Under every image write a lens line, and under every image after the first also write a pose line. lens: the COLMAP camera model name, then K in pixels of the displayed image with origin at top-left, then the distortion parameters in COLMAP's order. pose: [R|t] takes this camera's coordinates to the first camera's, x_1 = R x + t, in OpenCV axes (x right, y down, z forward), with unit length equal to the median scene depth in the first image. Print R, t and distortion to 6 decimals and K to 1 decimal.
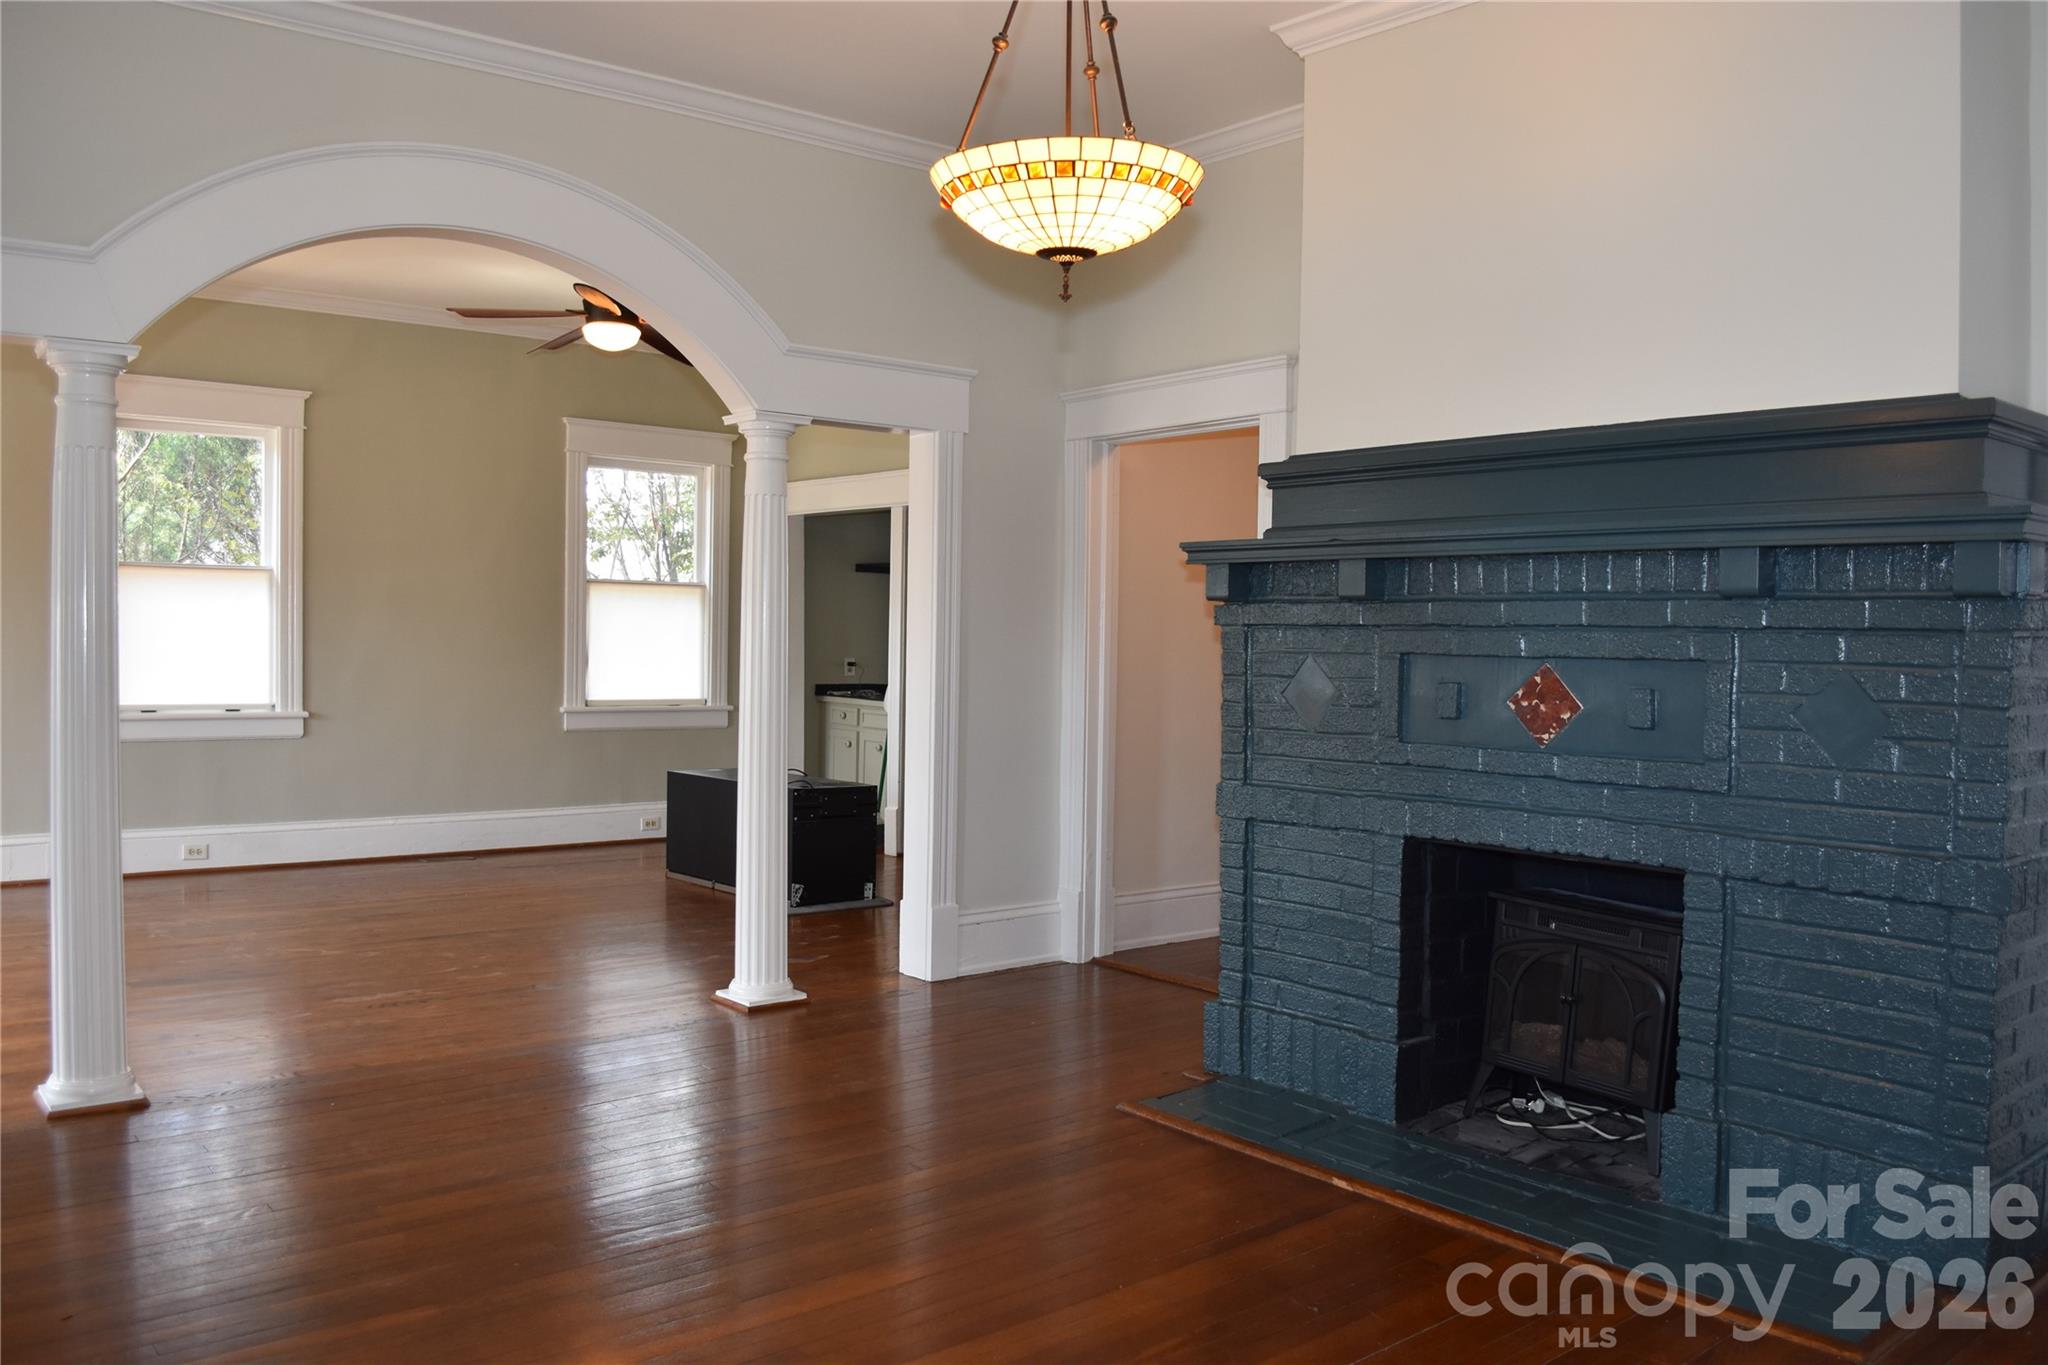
lens RADIAL K [[1602.7, 0, 1011.4], [0, 1602.7, 681.3], [0, 0, 1]] dist [-0.080650, 0.008789]
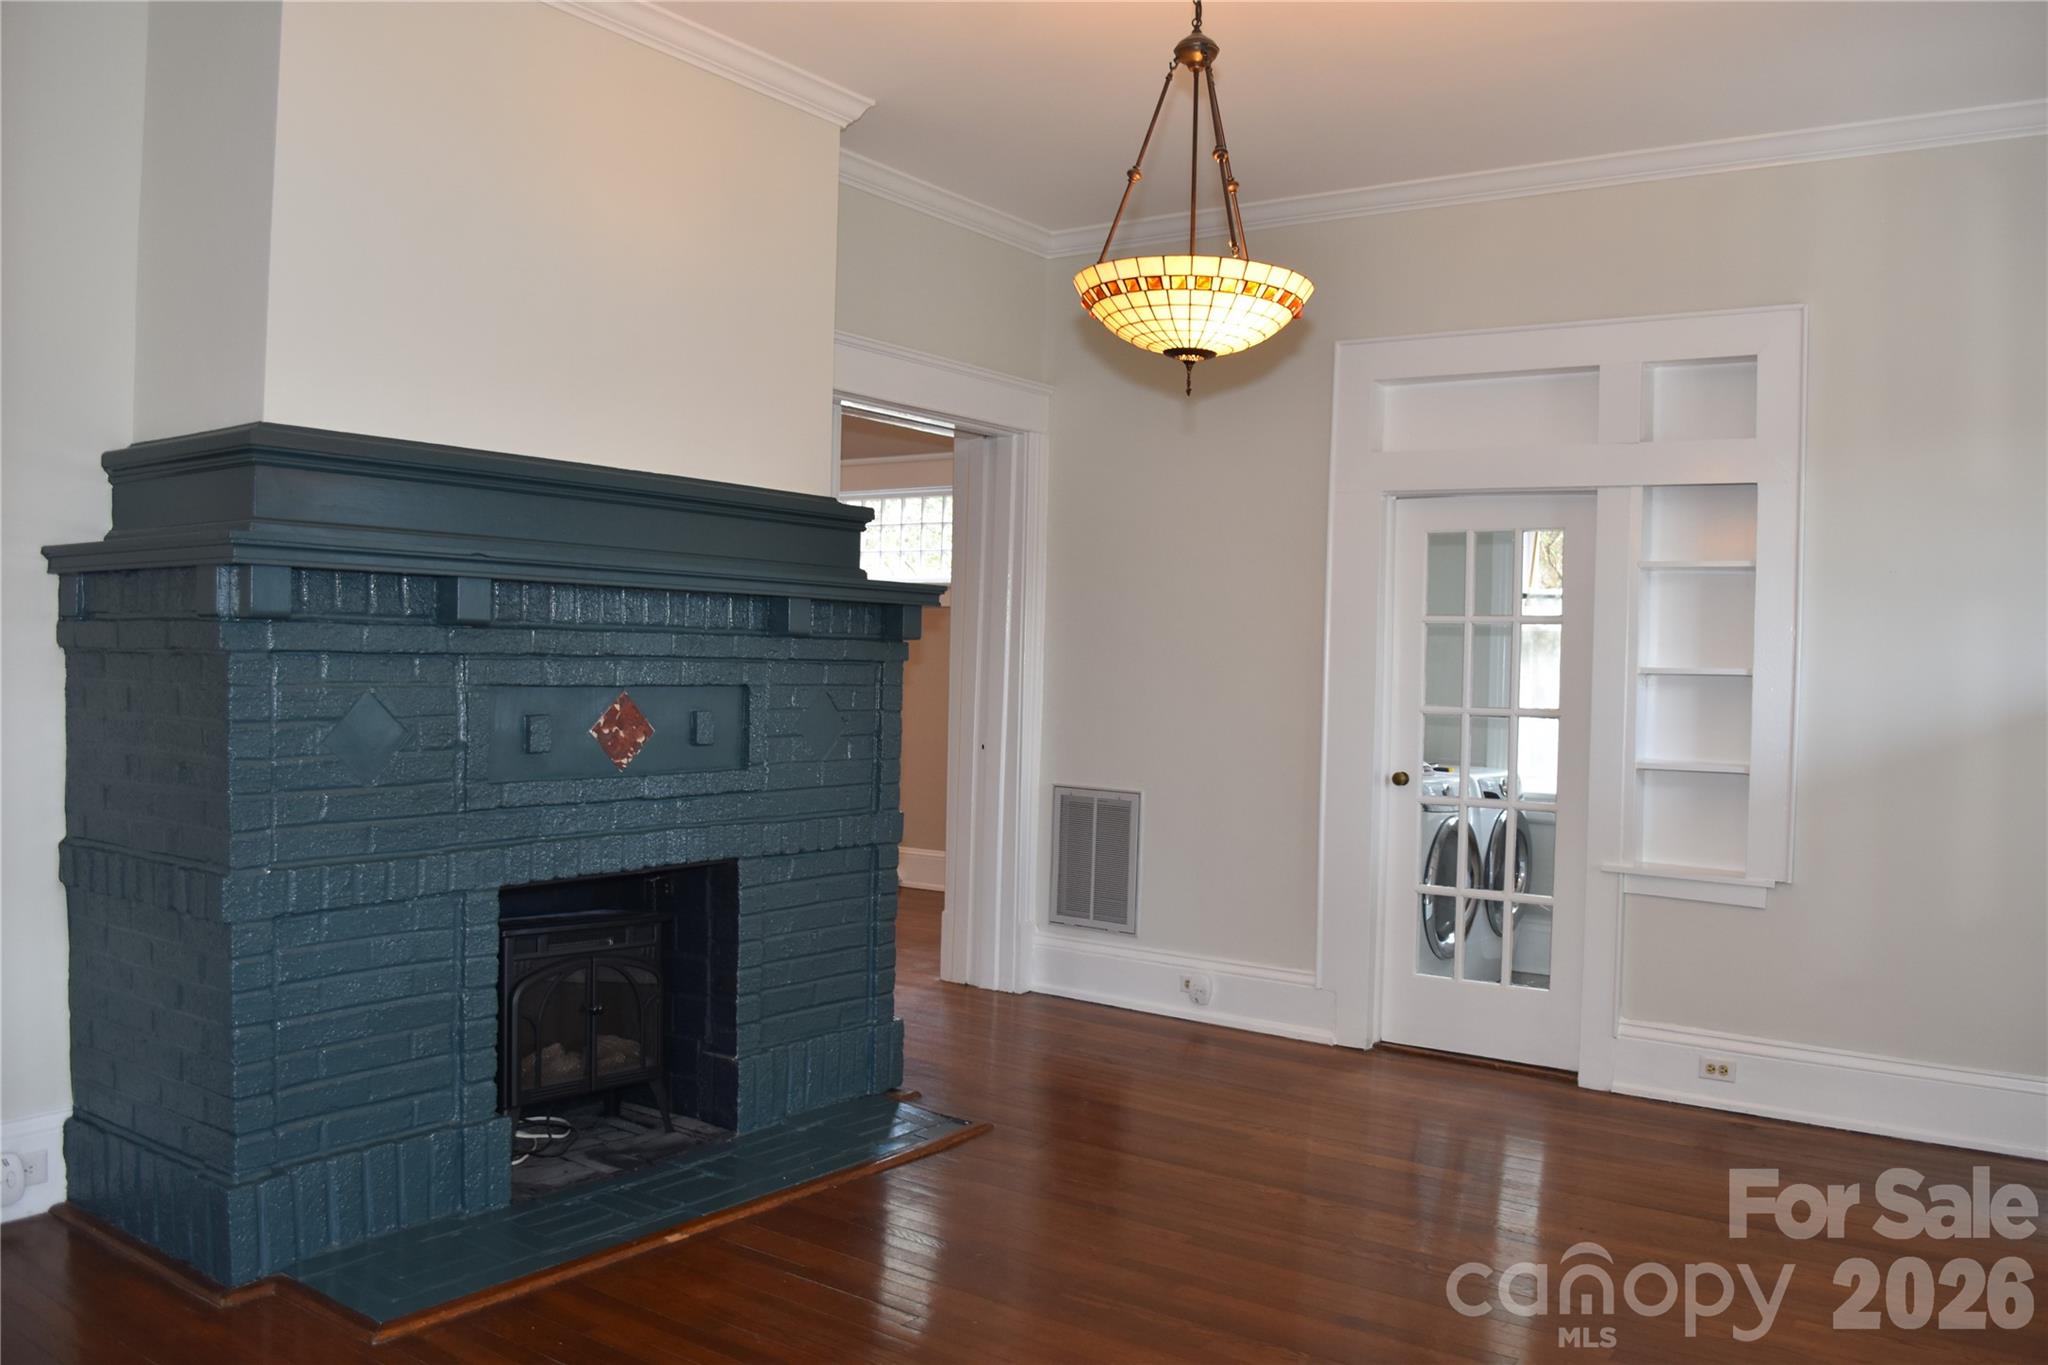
lens RADIAL K [[1602.7, 0, 1010.8], [0, 1602.7, 686.5], [0, 0, 1]] dist [-0.080650, 0.008789]
pose [[-0.257257, -0.026693, 0.965974, -0.743358], [0.013029, 0.999432, 0.031088, -0.043576], [-0.966255, 0.020583, -0.256763, 1.014520]]
